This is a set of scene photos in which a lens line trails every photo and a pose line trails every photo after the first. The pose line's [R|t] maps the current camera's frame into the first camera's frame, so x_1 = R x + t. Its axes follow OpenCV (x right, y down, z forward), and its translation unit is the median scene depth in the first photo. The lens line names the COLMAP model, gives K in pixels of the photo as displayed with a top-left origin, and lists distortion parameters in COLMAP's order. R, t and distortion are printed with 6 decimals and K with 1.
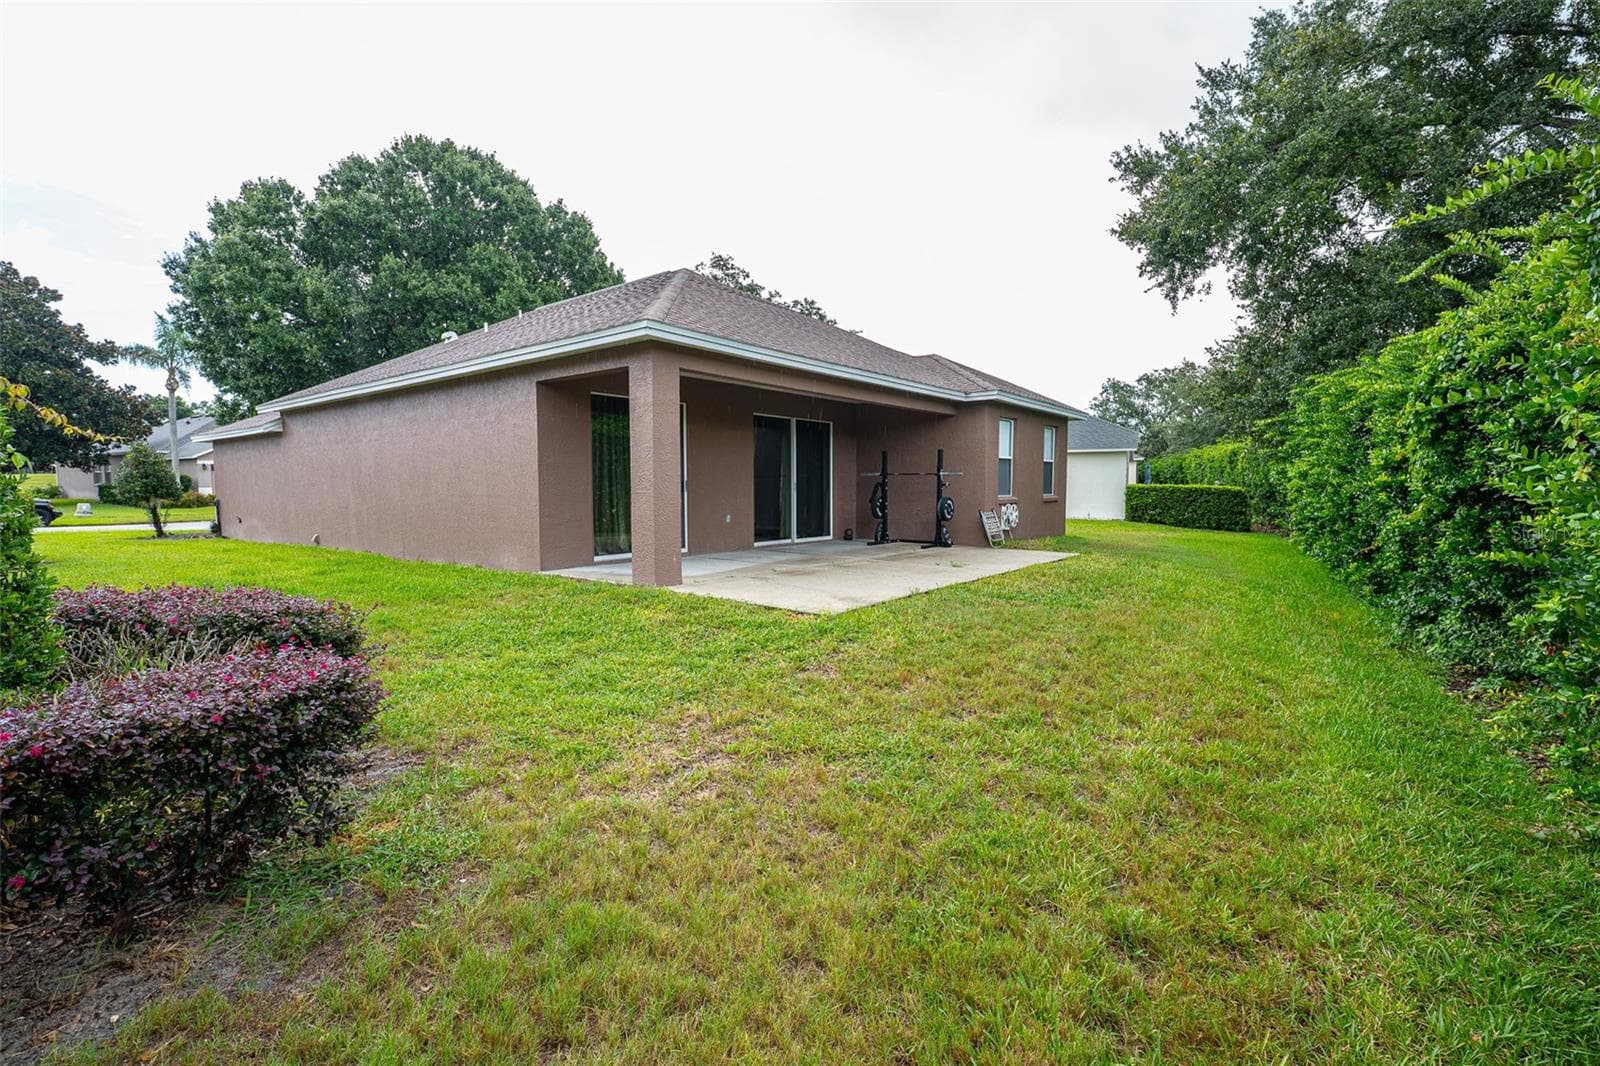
lens RADIAL K [[715.7, 0, 817.7], [0, 715.7, 537.1], [0, 0, 1]] dist [0.000409, -0.000042]
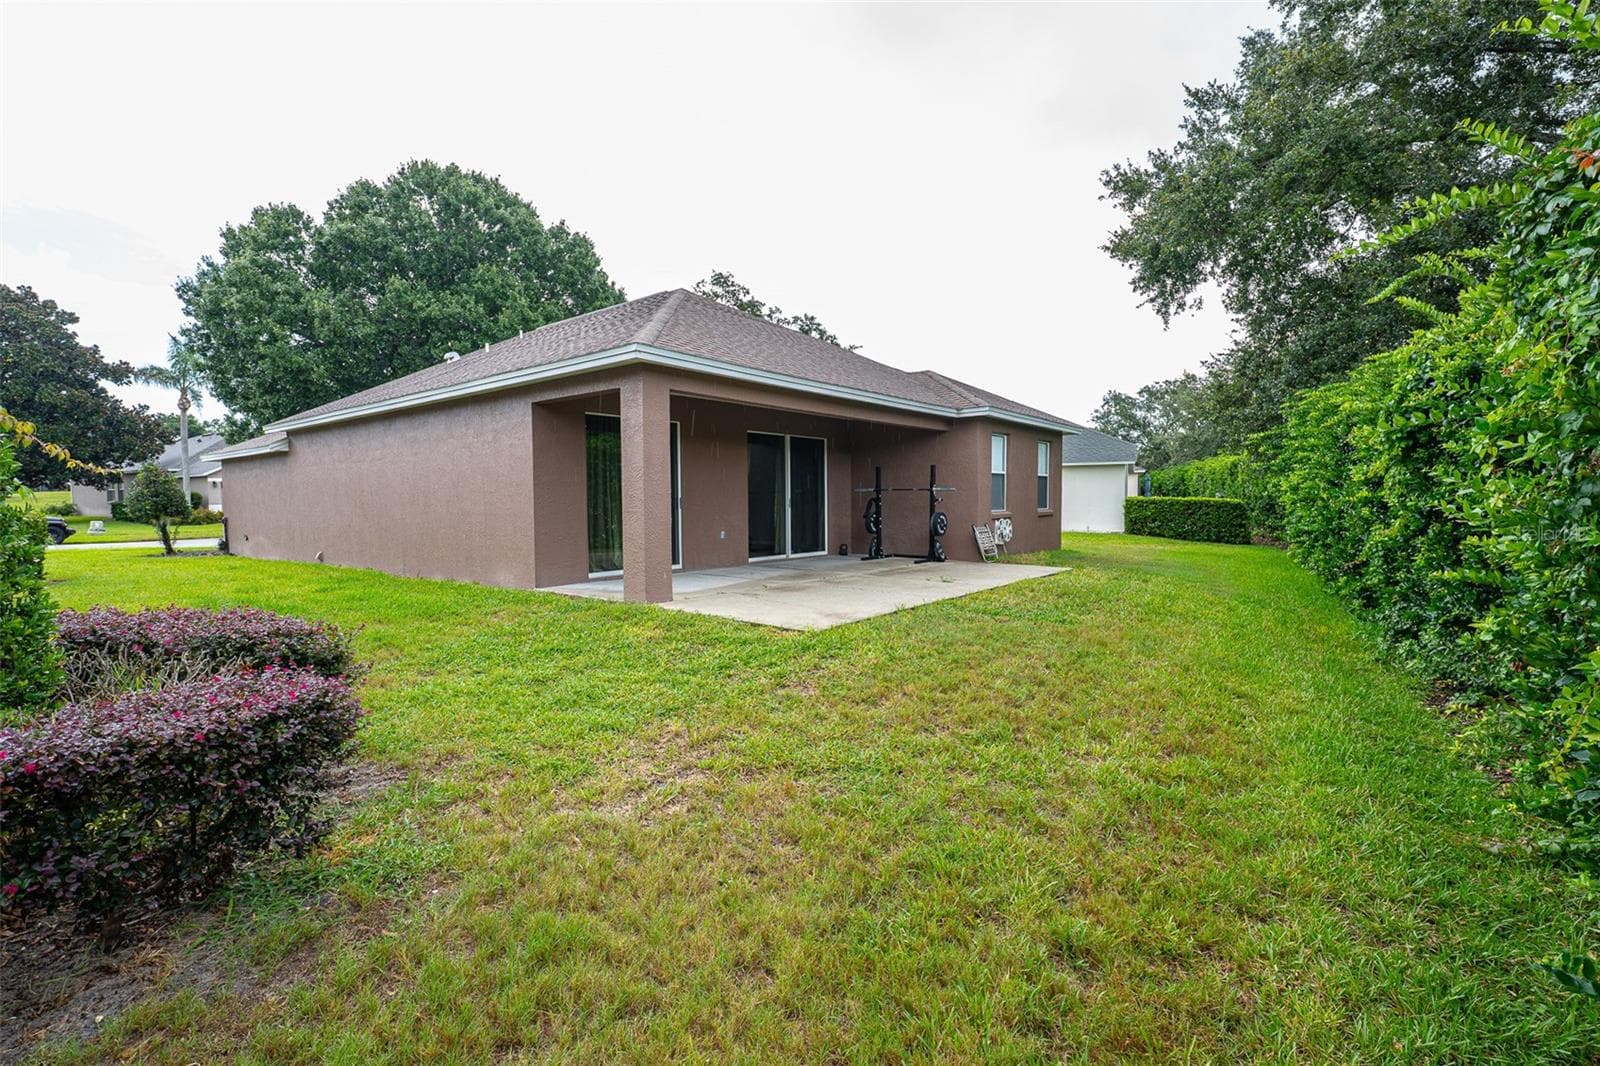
lens RADIAL K [[716.4, 0, 812.2], [0, 716.4, 535.9], [0, 0, 1]] dist [0.000239, 0.000144]
pose [[0.999895, -0.004502, -0.013741, 0.020648], [0.004233, 0.999799, -0.019579, -0.004889], [0.013826, 0.019519, 0.999714, -0.014387]]
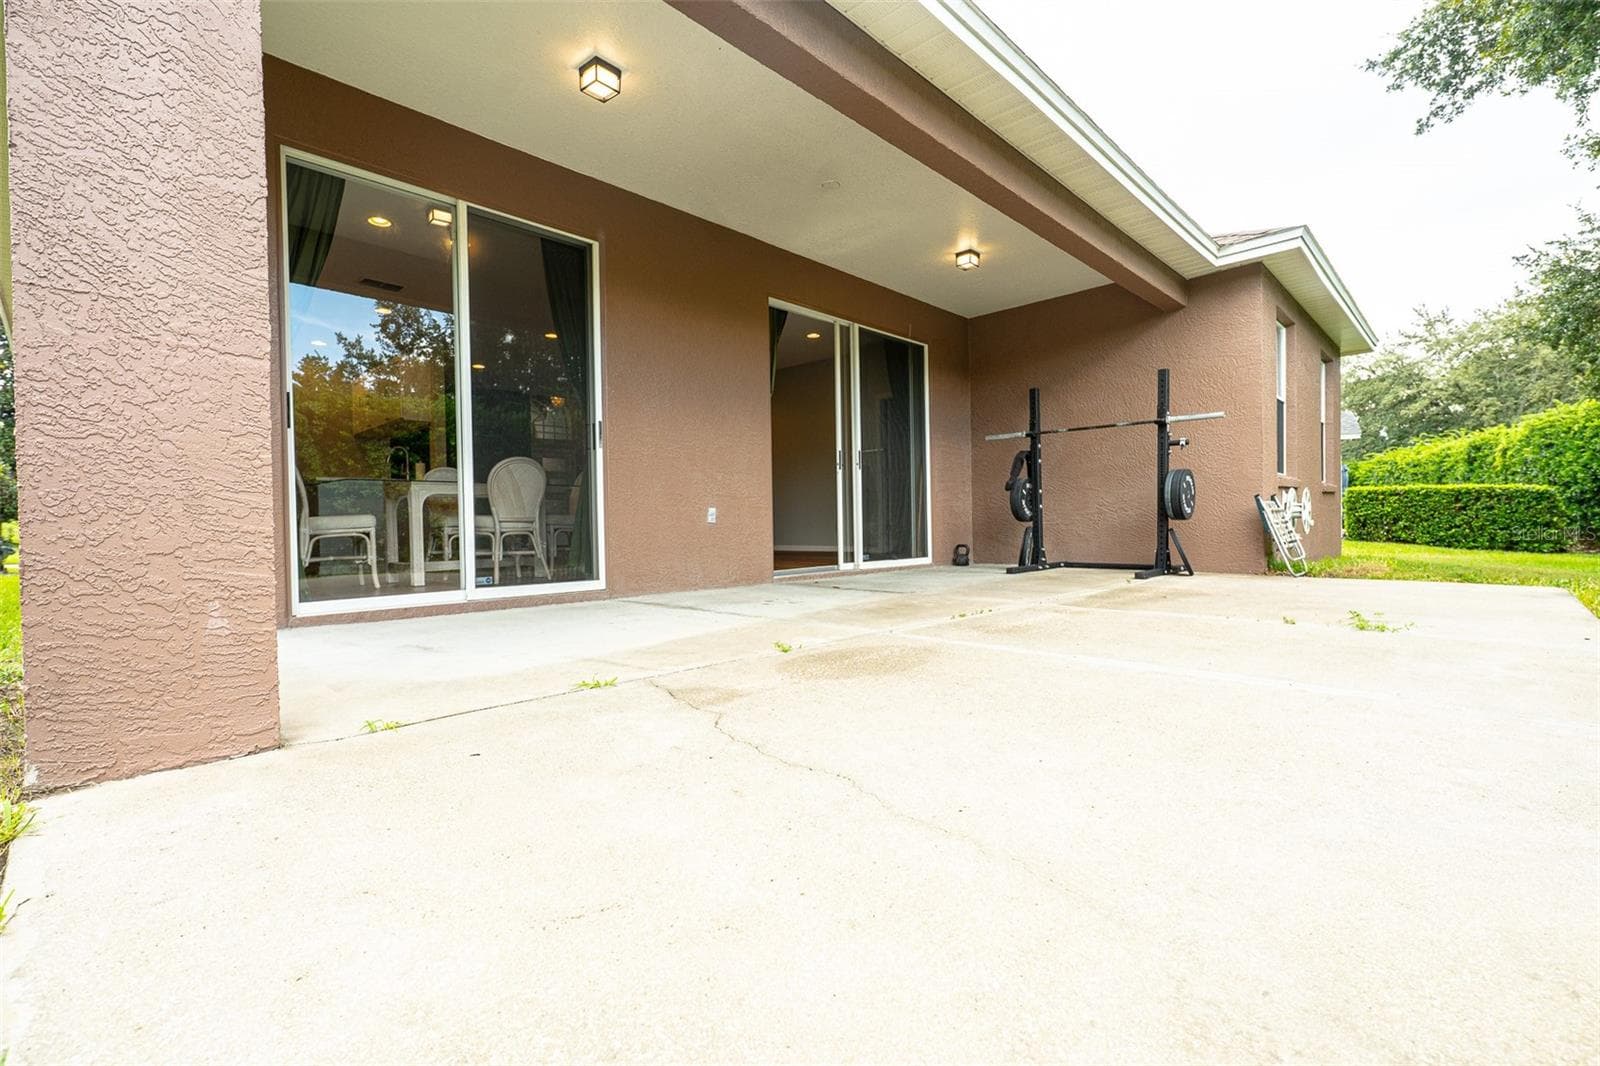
lens RADIAL K [[716.4, 0, 812.2], [0, 716.4, 535.9], [0, 0, 1]] dist [0.000239, 0.000144]
pose [[0.994333, -0.014537, -0.105315, -0.017618], [0.008803, 0.998464, -0.054707, 0.016870], [0.105948, 0.053470, 0.992933, 0.722018]]
